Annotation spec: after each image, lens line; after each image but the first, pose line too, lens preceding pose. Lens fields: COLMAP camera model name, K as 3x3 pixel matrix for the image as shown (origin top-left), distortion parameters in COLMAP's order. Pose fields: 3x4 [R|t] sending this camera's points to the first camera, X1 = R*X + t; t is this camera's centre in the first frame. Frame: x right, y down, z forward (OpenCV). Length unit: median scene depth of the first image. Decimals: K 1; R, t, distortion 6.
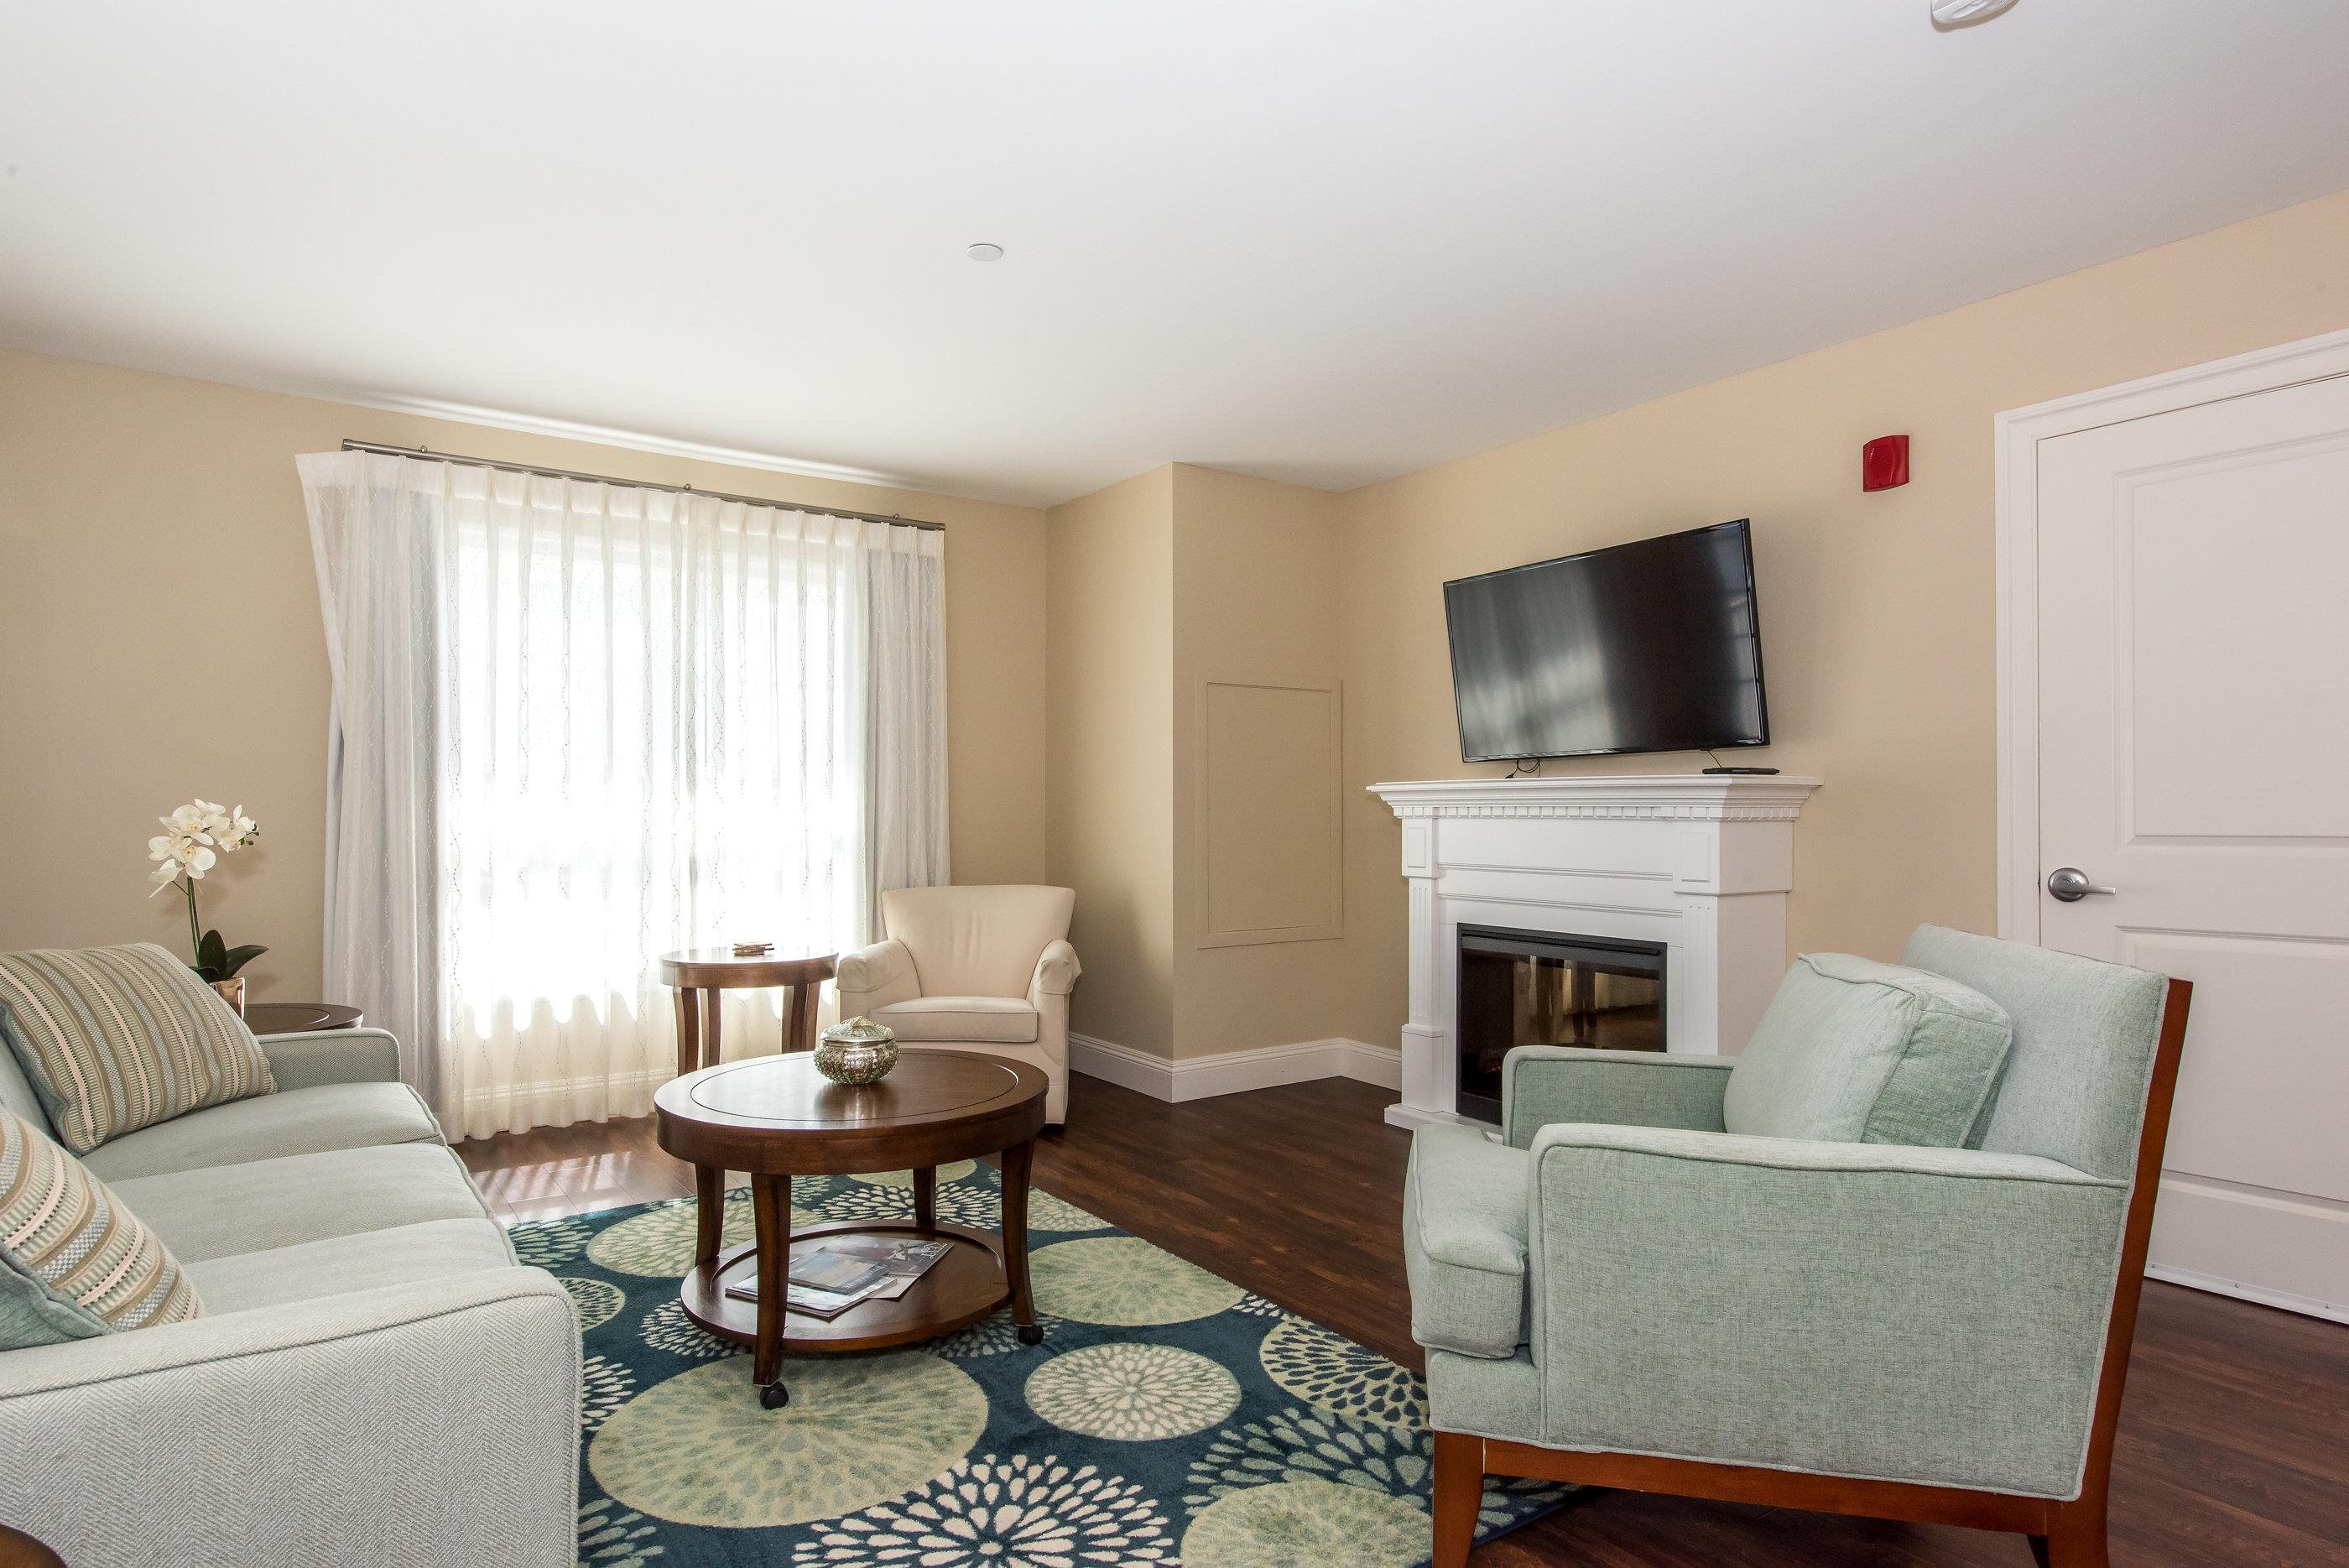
lens RADIAL K [[1272.4, 0, 1138.7], [0, 1272.4, 812.2], [0, 0, 1]] dist [0.017929, -0.001287]
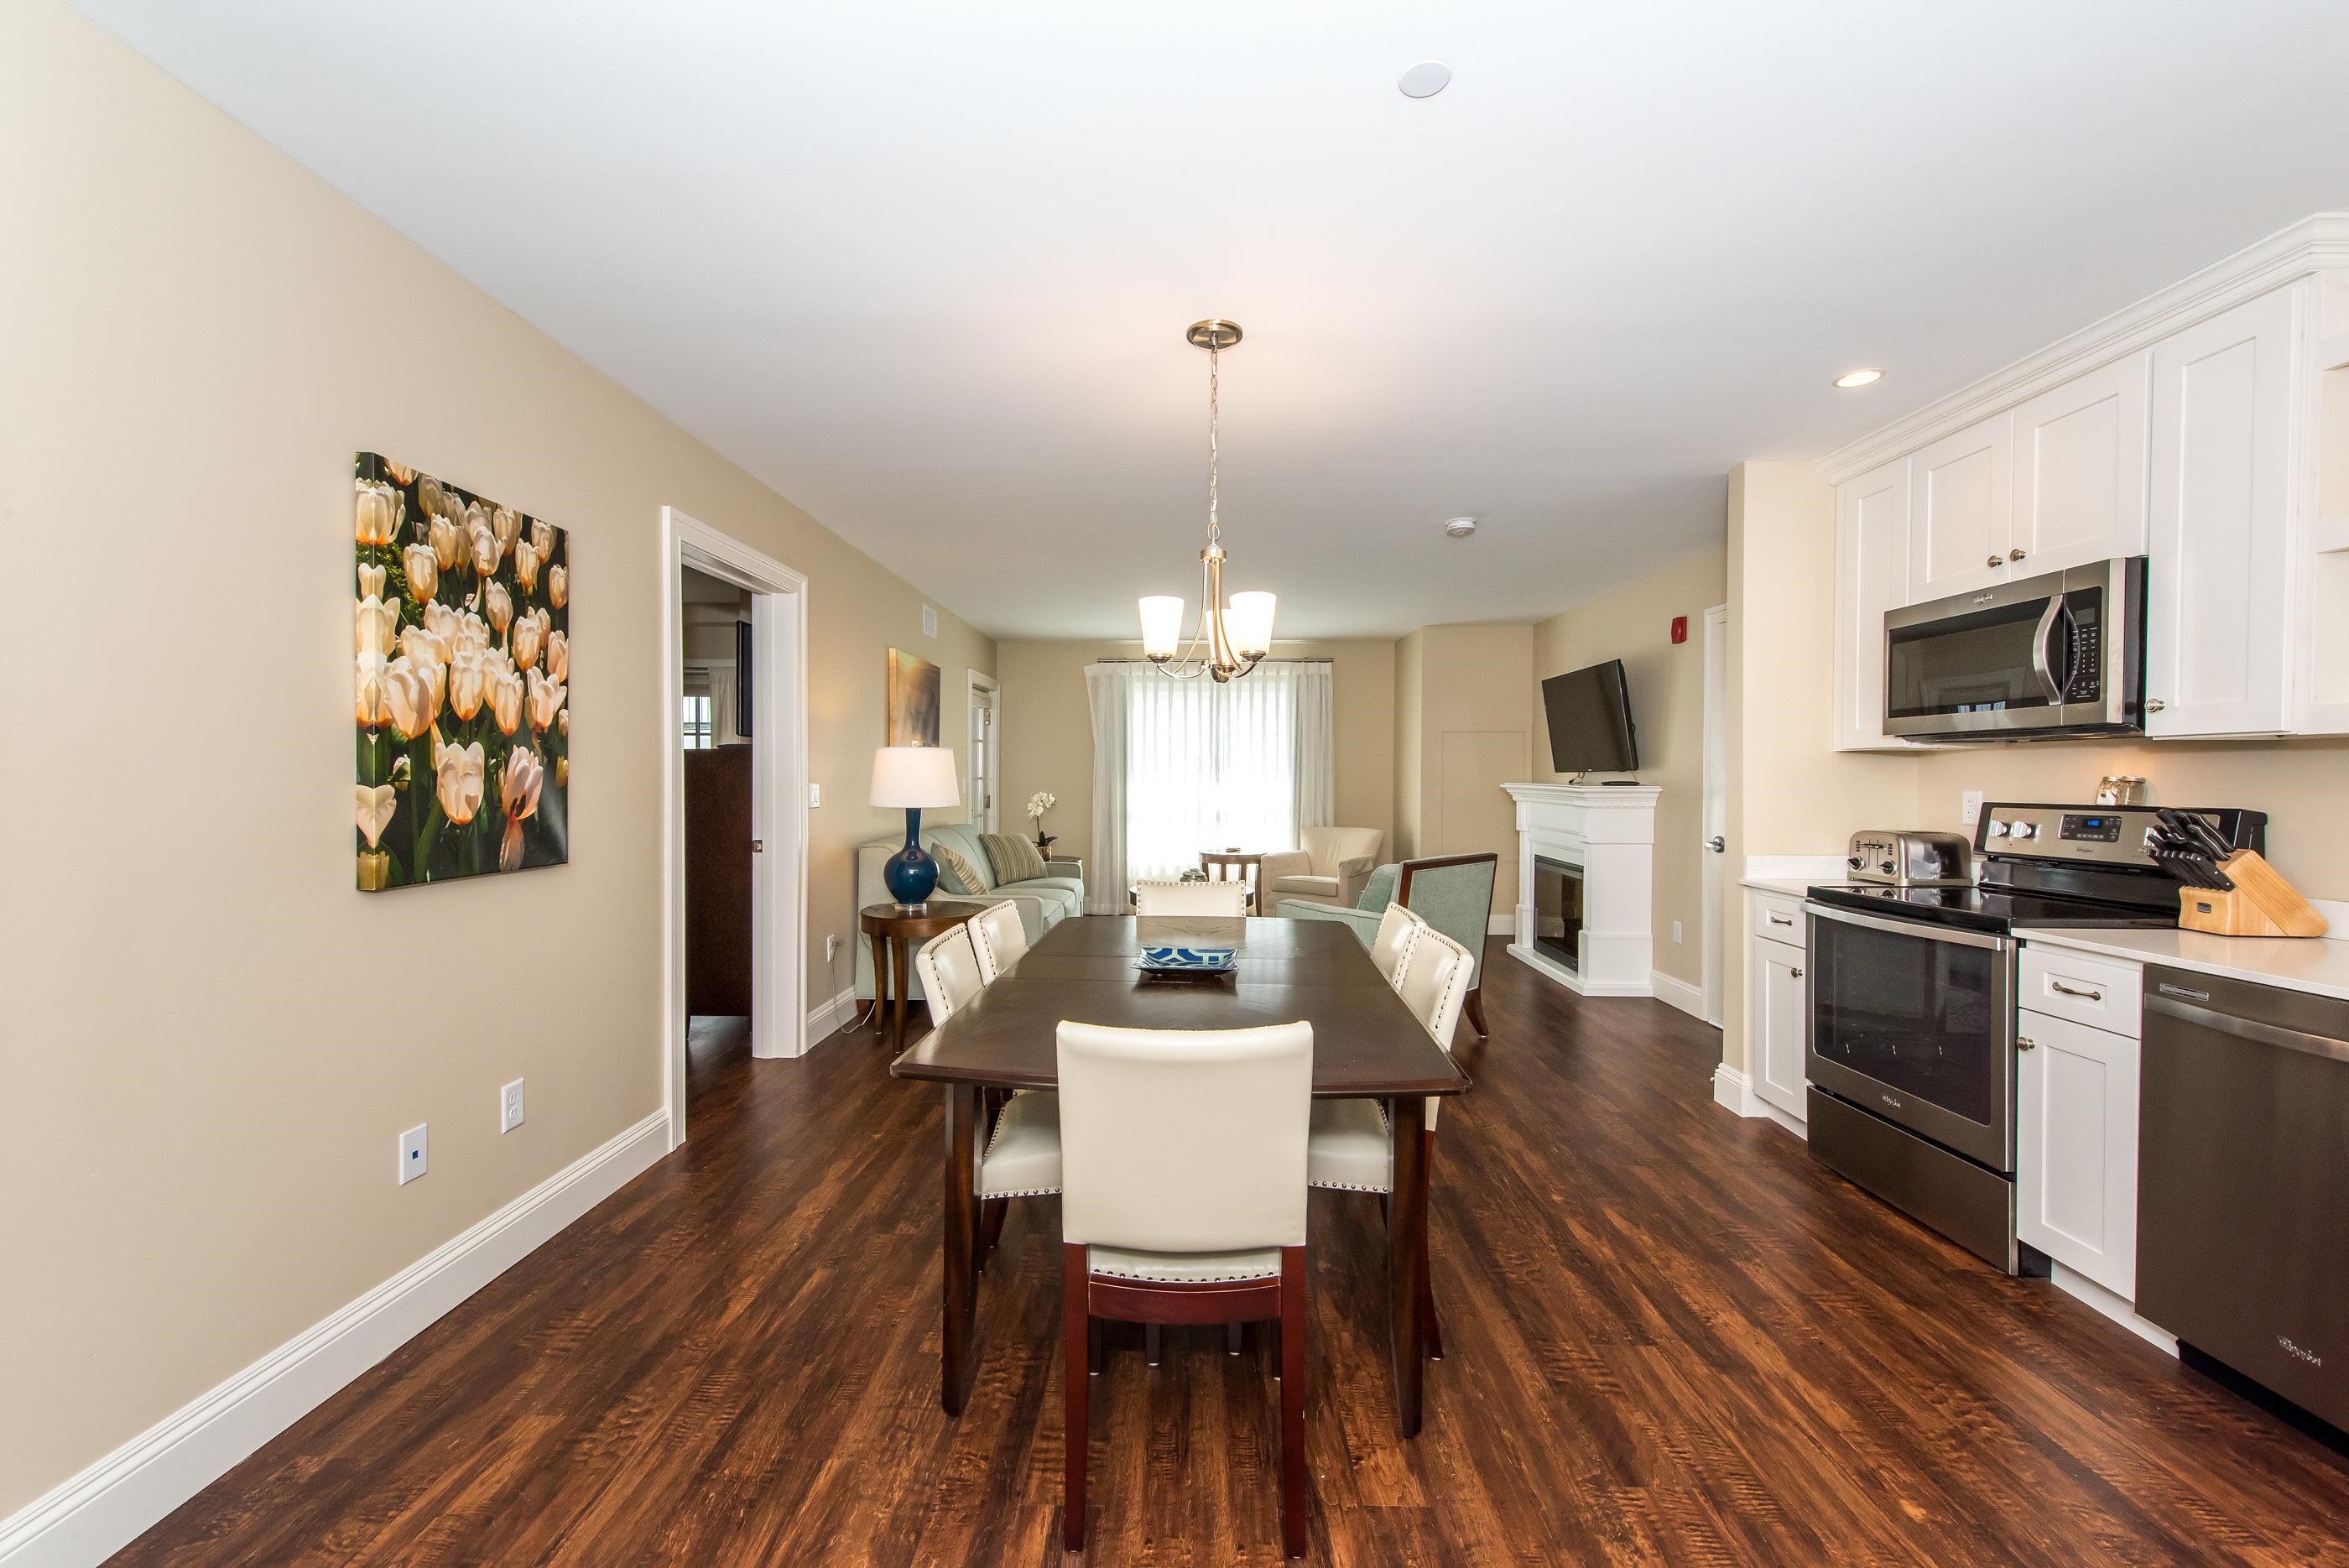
lens RADIAL K [[934.9, 0, 1182.4], [0, 934.9, 796.3], [0, 0, 1]] dist [-0.014851, -0.001809]
pose [[0.821948, 0.016003, -0.569338, 0.775495], [-0.000575, 0.999628, 0.027267, -0.053006], [0.569562, -0.022085, 0.821651, -0.634818]]
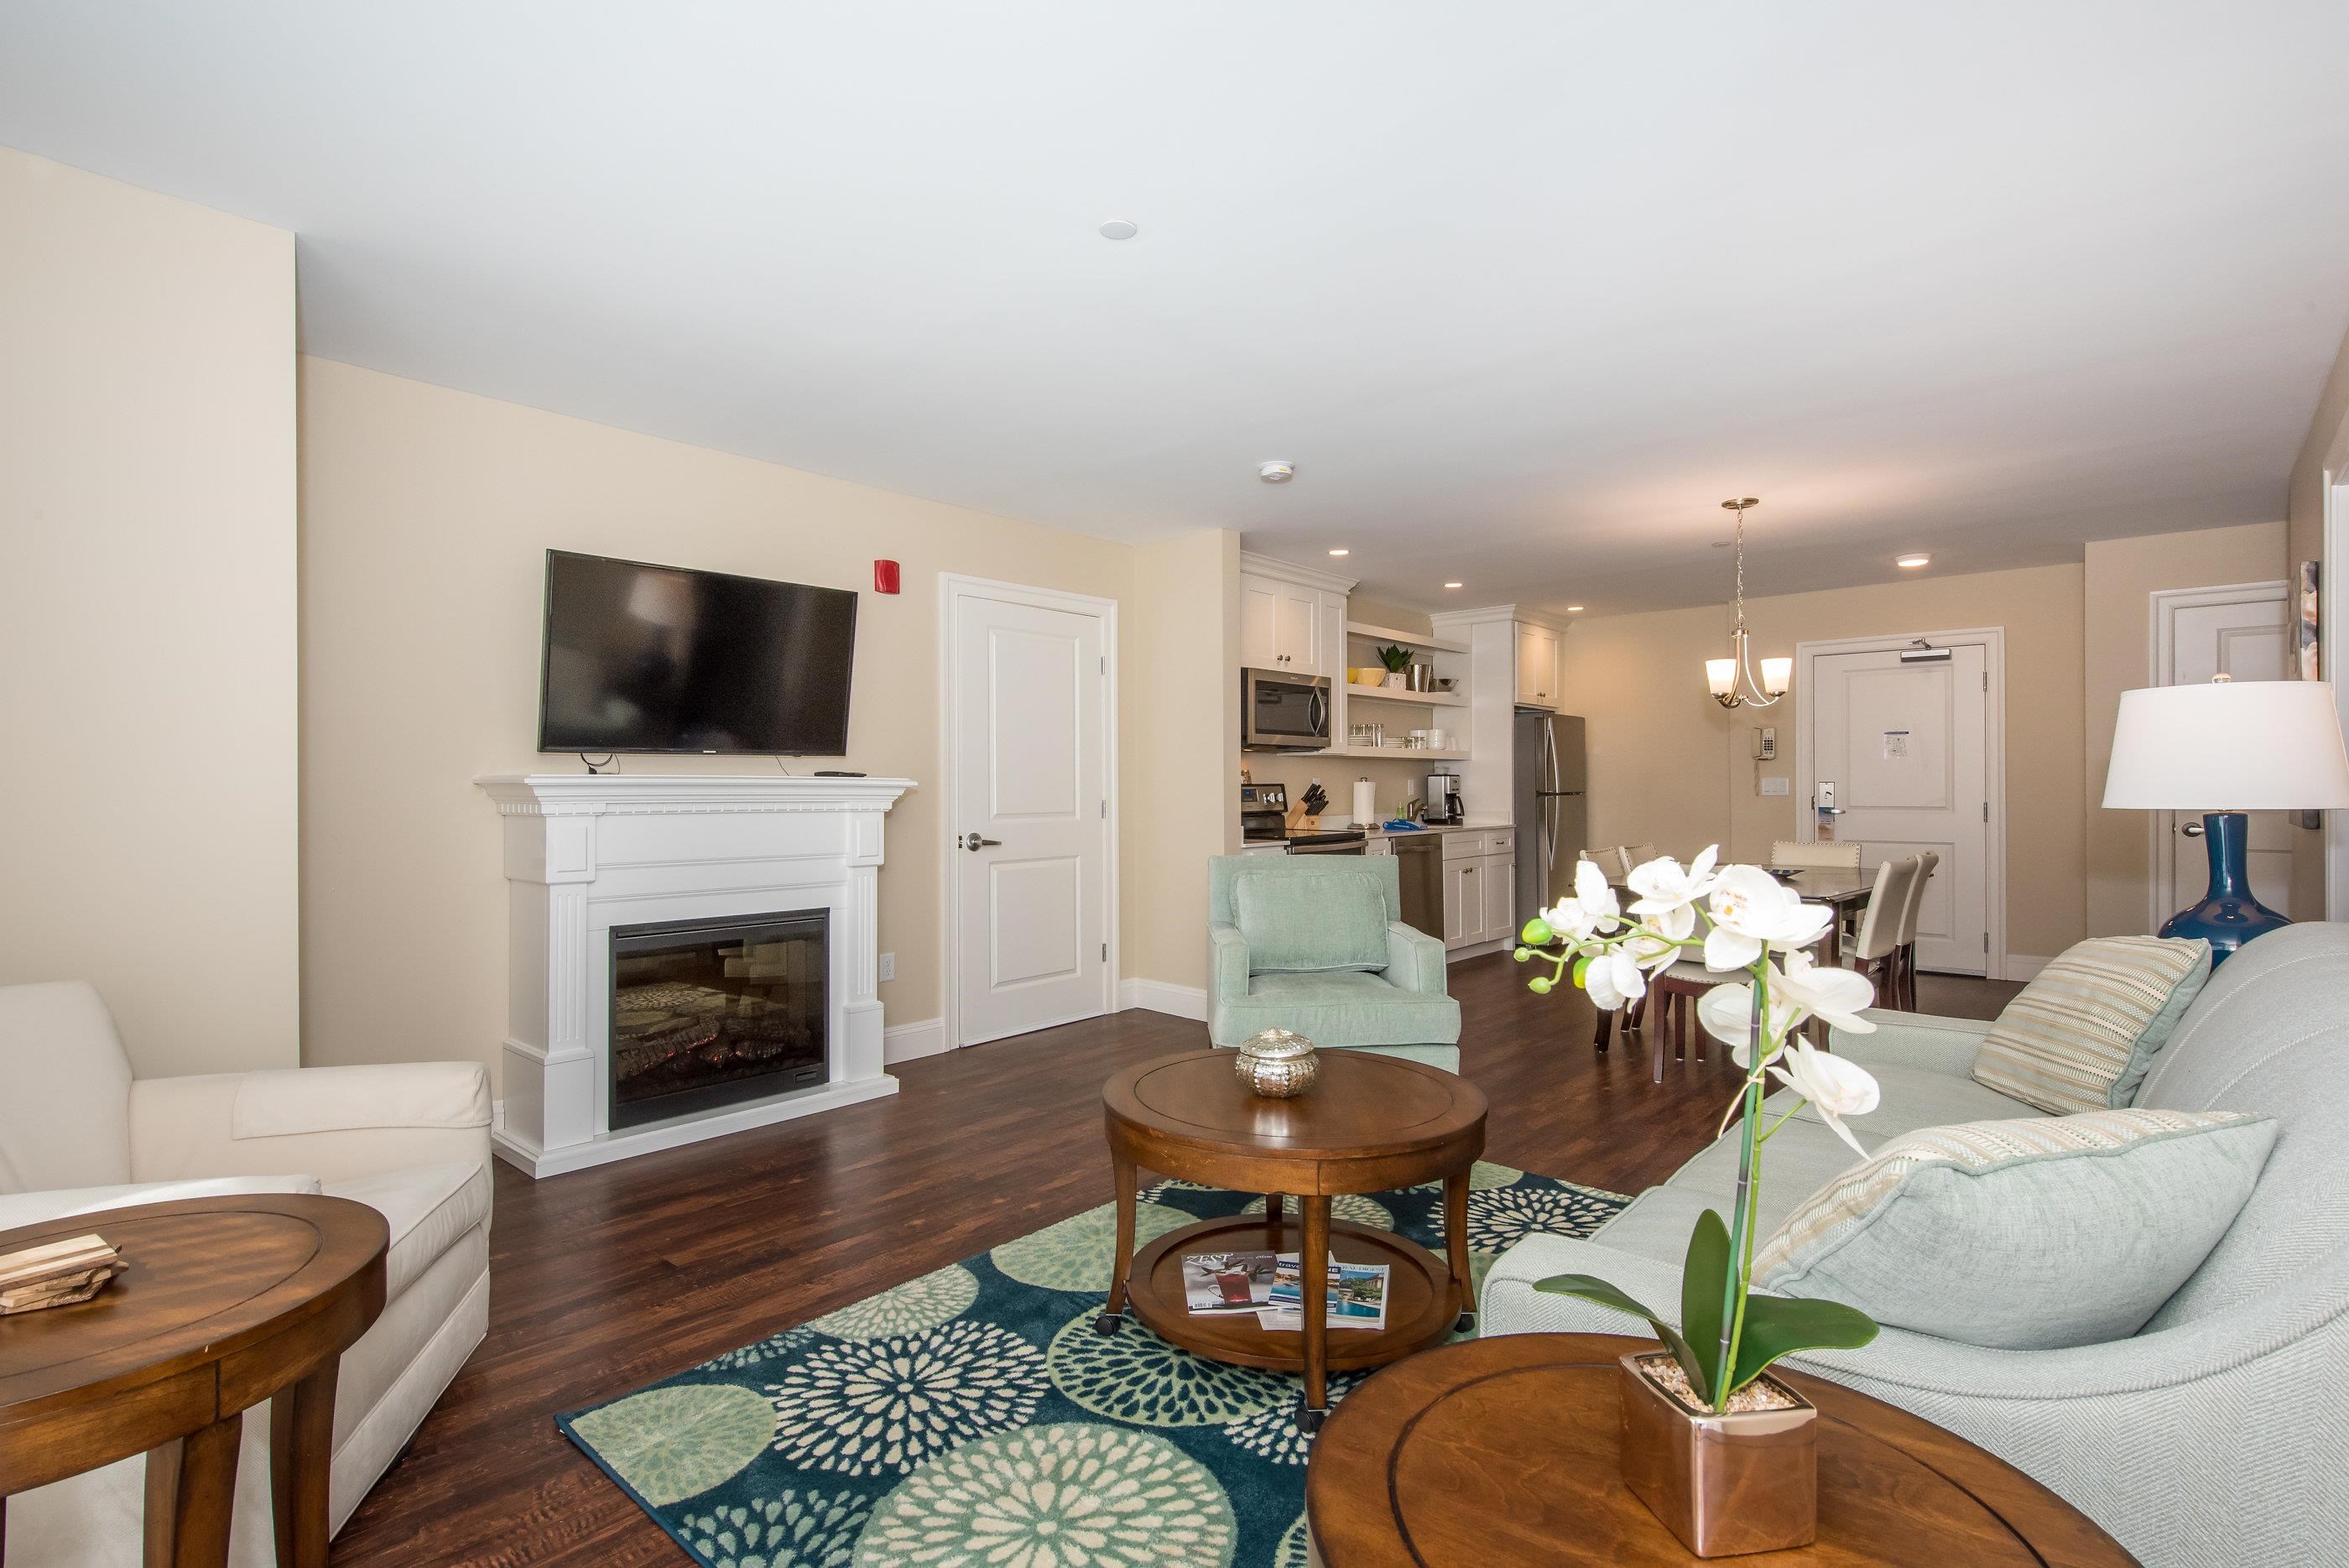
lens RADIAL K [[1109.8, 0, 1175.6], [0, 1109.8, 771.7], [0, 0, 1]] dist [0.010958, -0.000148]
pose [[-0.241242, 0.015691, 0.970338, -0.796783], [-0.000931, 0.999865, -0.016400, -0.016377], [-0.970464, -0.004860, -0.241195, 0.985481]]
